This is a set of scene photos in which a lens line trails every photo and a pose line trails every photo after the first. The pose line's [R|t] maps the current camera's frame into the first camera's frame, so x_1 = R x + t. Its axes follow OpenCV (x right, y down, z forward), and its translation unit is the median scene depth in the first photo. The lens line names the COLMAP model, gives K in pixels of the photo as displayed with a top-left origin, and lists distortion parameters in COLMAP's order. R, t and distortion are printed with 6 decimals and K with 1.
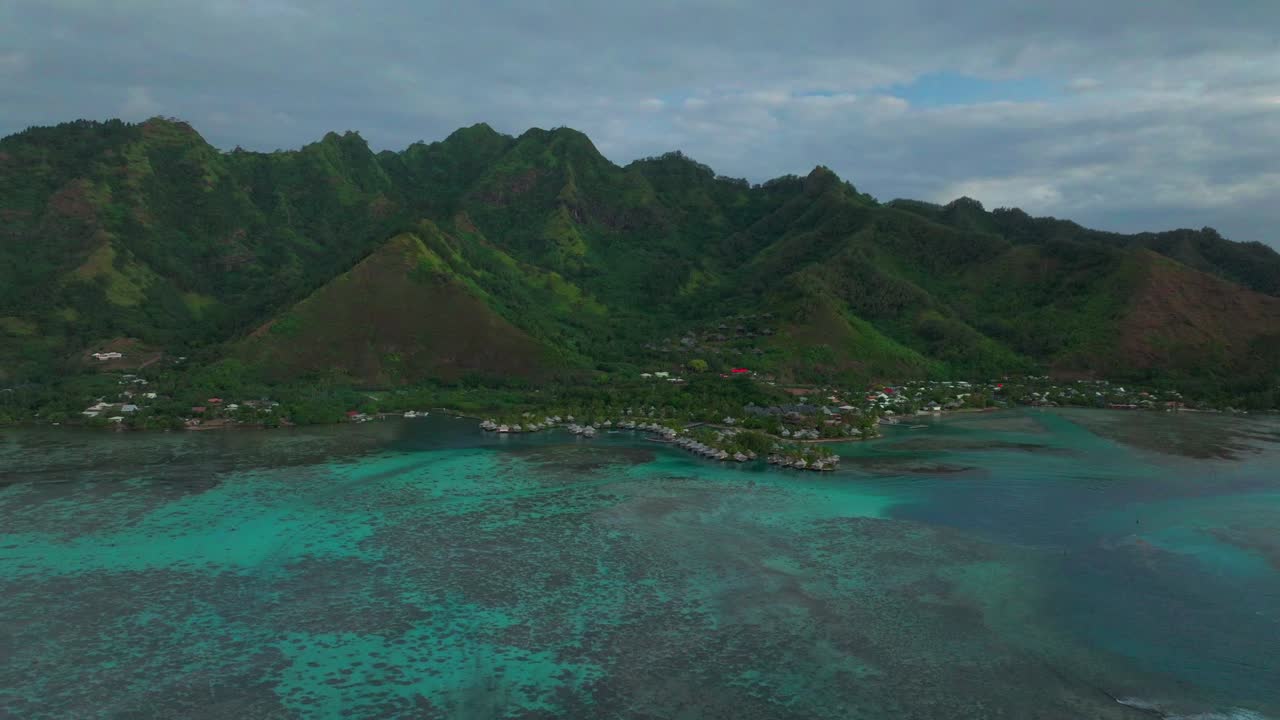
lens RADIAL K [[931.9, 0, 641.4], [0, 931.9, 355.6], [0, 0, 1]] dist [0.001912, 0.006095]
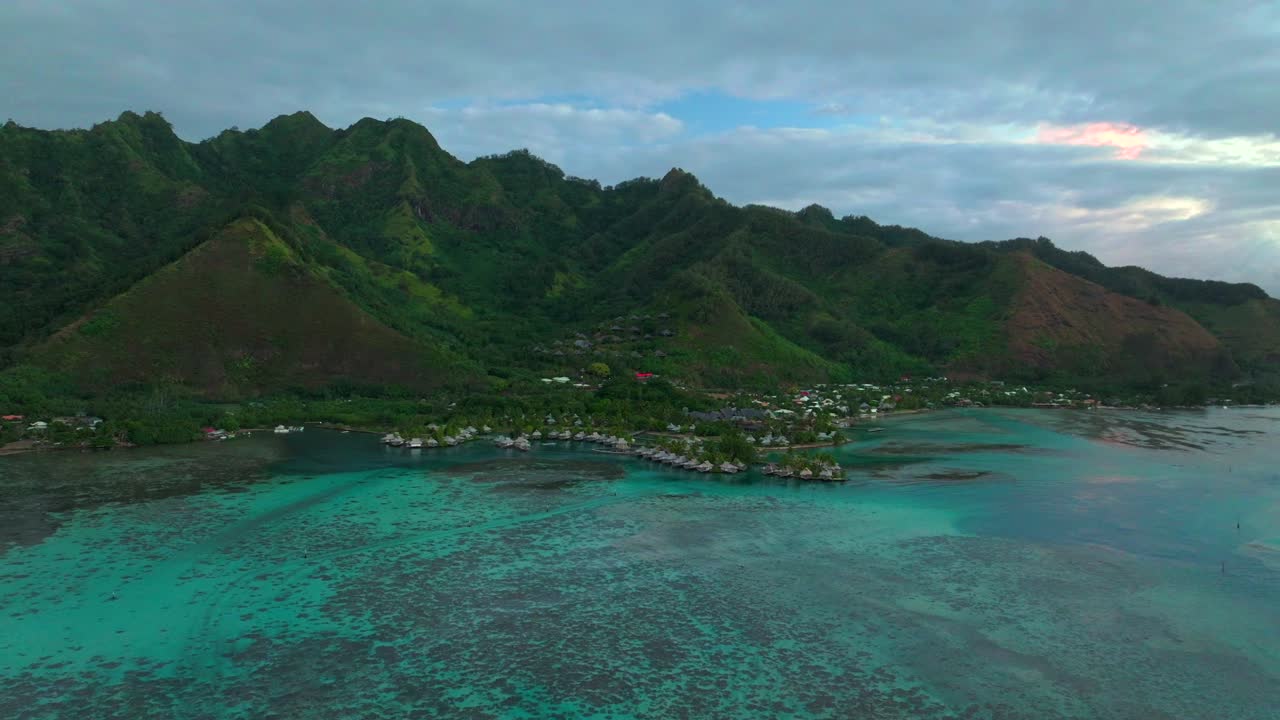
lens RADIAL K [[931.9, 0, 631.8], [0, 931.9, 359.9], [0, 0, 1]] dist [0.001912, 0.006095]
pose [[0.980477, -0.008334, 0.196457, -0.080295], [0.010731, 0.999880, -0.011137, 0.010953], [-0.196340, 0.013028, 0.980449, 0.106940]]
